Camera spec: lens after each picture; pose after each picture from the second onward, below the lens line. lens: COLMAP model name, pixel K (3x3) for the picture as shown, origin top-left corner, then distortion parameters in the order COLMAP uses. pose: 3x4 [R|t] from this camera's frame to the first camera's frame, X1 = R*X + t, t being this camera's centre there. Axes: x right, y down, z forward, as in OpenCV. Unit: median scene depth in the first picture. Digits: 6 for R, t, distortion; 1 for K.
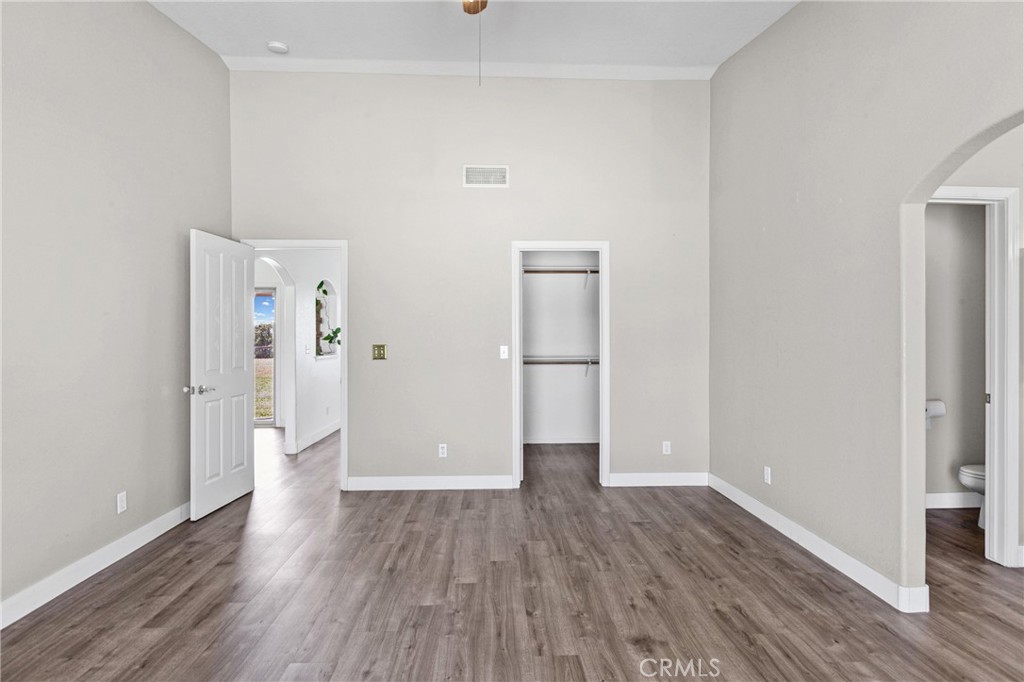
lens RADIAL K [[555.0, 0, 509.7], [0, 555.0, 338.5], [0, 0, 1]] dist [0.003351, 0.000350]
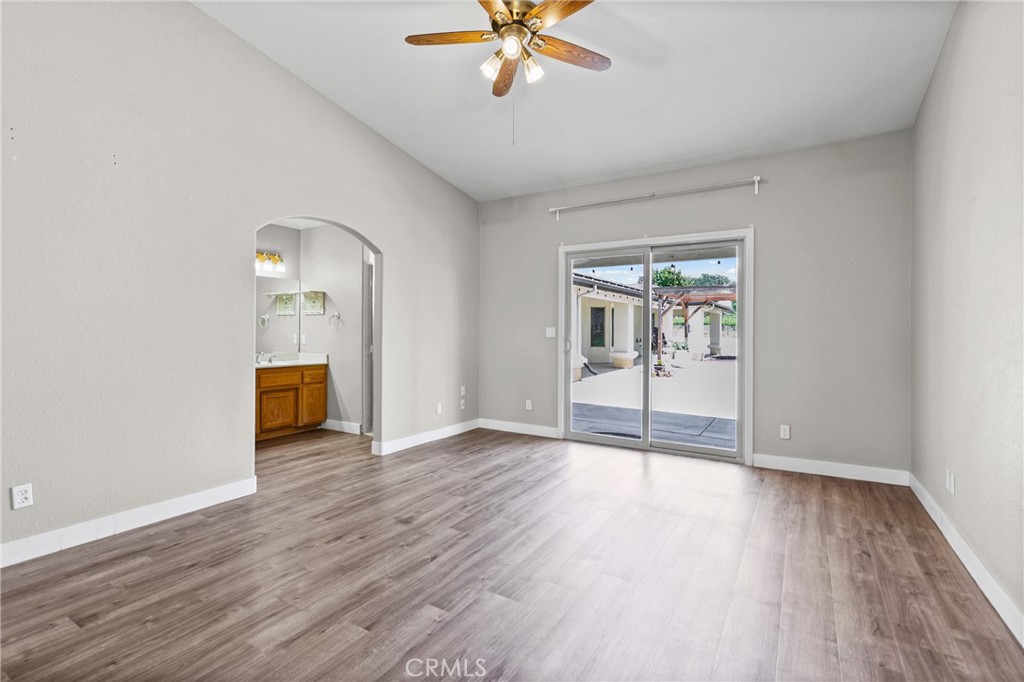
lens RADIAL K [[466.2, 0, 508.3], [0, 466.2, 334.2], [0, 0, 1]] dist [-0.001114, 0.000373]
pose [[-0.835424, -0.007550, 0.549554, -0.579549], [-0.005846, 0.999971, 0.004850, 0.033347], [-0.549574, 0.000839, -0.835444, 1.628561]]
